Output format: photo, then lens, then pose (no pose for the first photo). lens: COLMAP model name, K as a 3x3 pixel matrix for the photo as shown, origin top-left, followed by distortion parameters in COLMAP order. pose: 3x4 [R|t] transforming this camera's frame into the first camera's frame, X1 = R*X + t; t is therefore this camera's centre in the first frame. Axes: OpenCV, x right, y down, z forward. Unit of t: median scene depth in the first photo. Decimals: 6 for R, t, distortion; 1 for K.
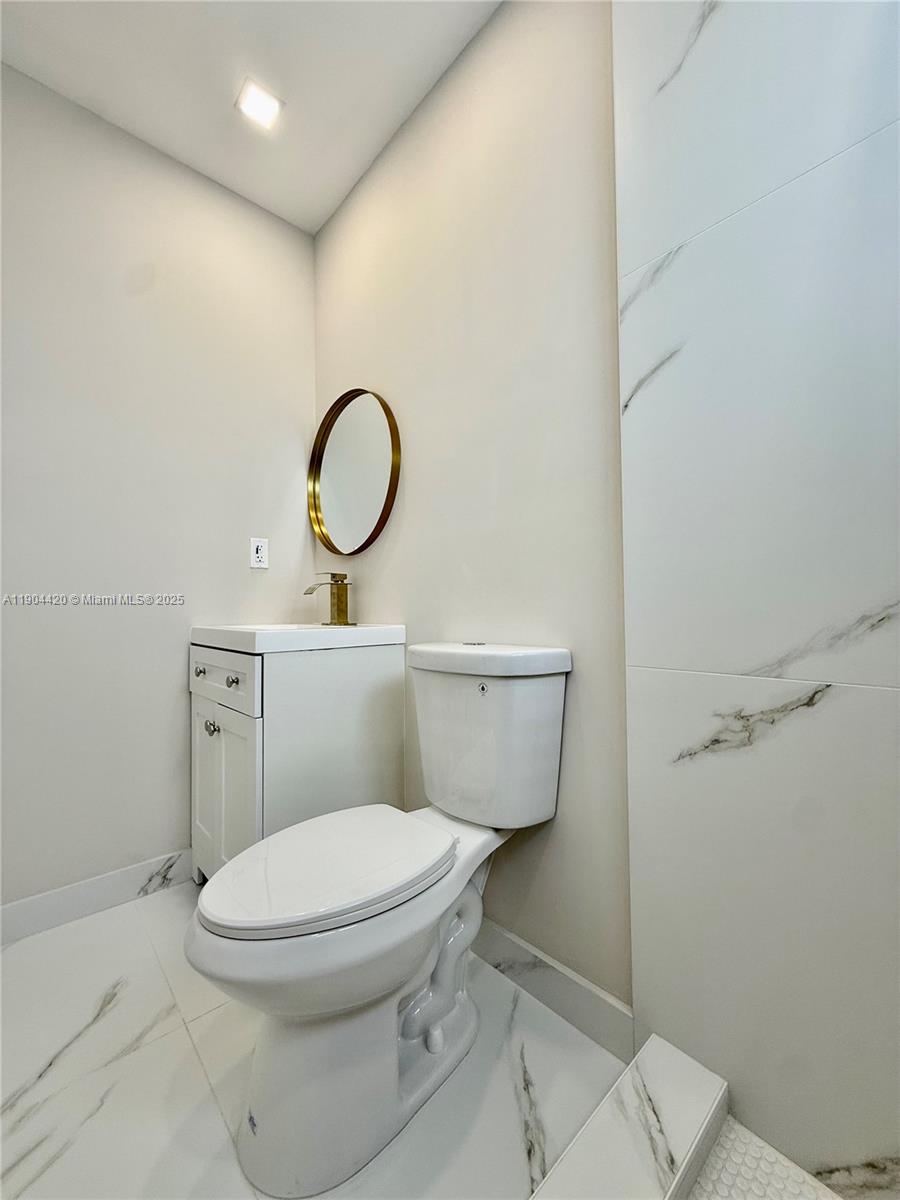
lens RADIAL K [[480.2, 0, 454.9], [0, 480.2, 596.1], [0, 0, 1]] dist [-0.000476, 0.000150]
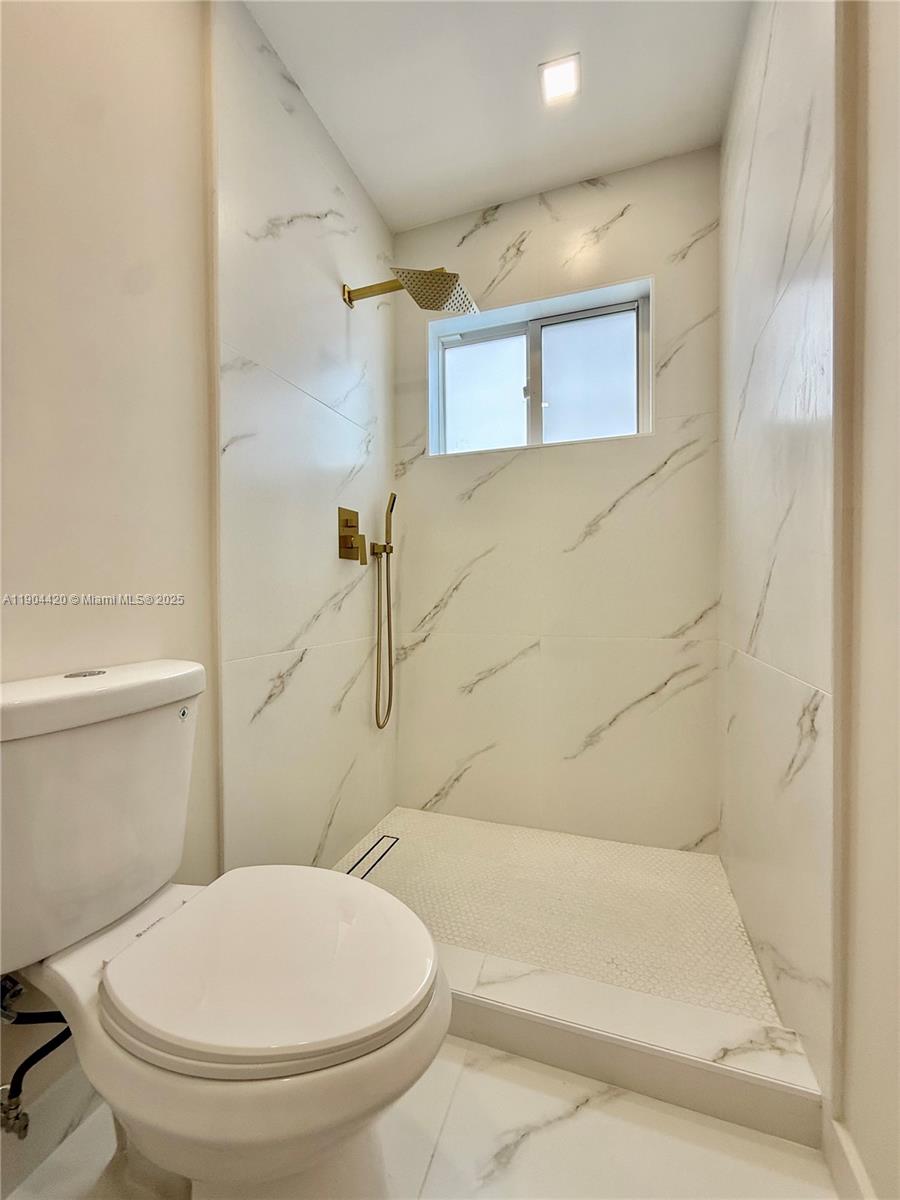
lens RADIAL K [[480.2, 0, 454.8], [0, 480.2, 598.2], [0, 0, 1]] dist [-0.000476, 0.000150]
pose [[-0.478670, 0.006867, 0.877968, -1.163593], [-0.015402, 0.999750, -0.016217, -0.008669], [-0.877860, -0.021285, -0.478444, 1.239840]]
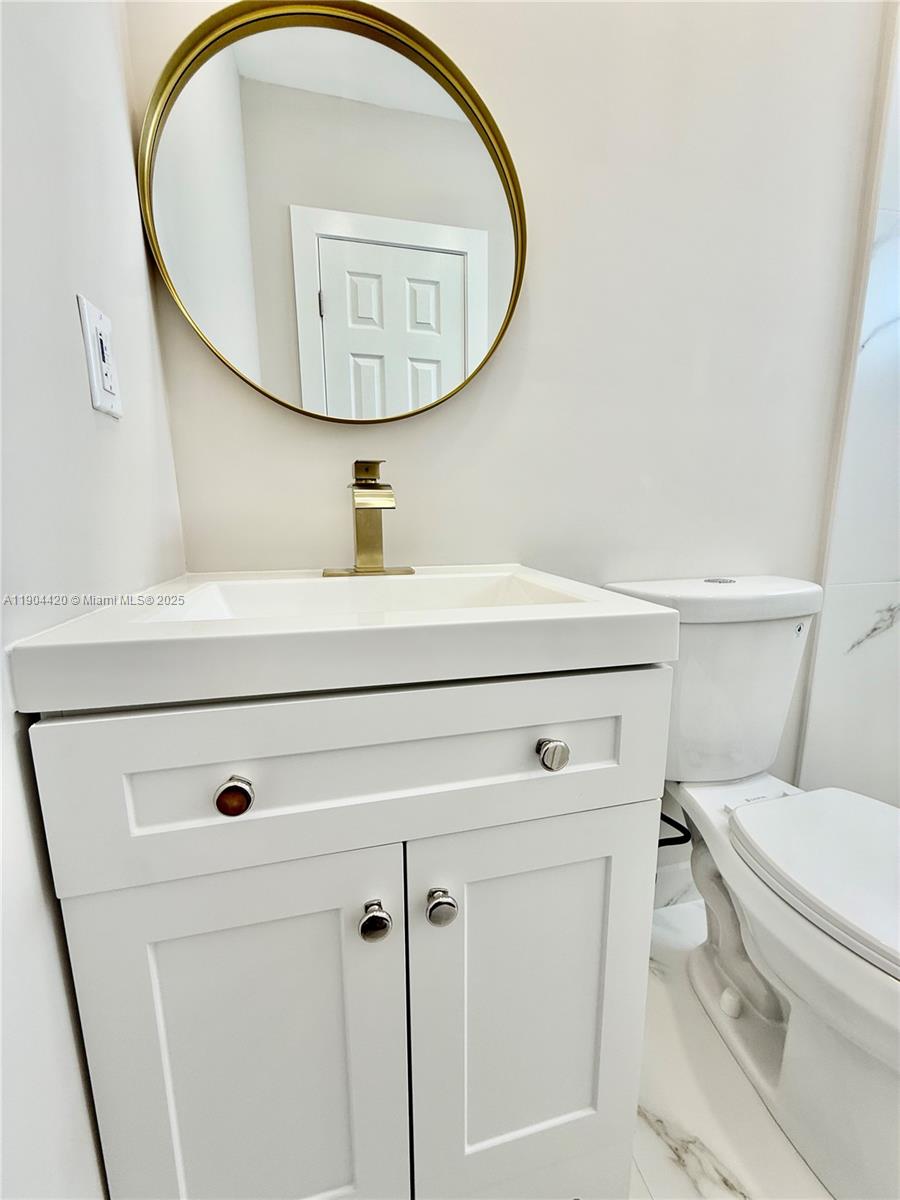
lens RADIAL K [[480.2, 0, 450.5], [0, 480.2, 597.6], [0, 0, 1]] dist [-0.000476, 0.000150]
pose [[0.484681, -0.143592, 0.862824, -1.286923], [-0.028224, 0.983352, 0.179505, -0.011255], [-0.874236, -0.111355, 0.472559, 1.445006]]
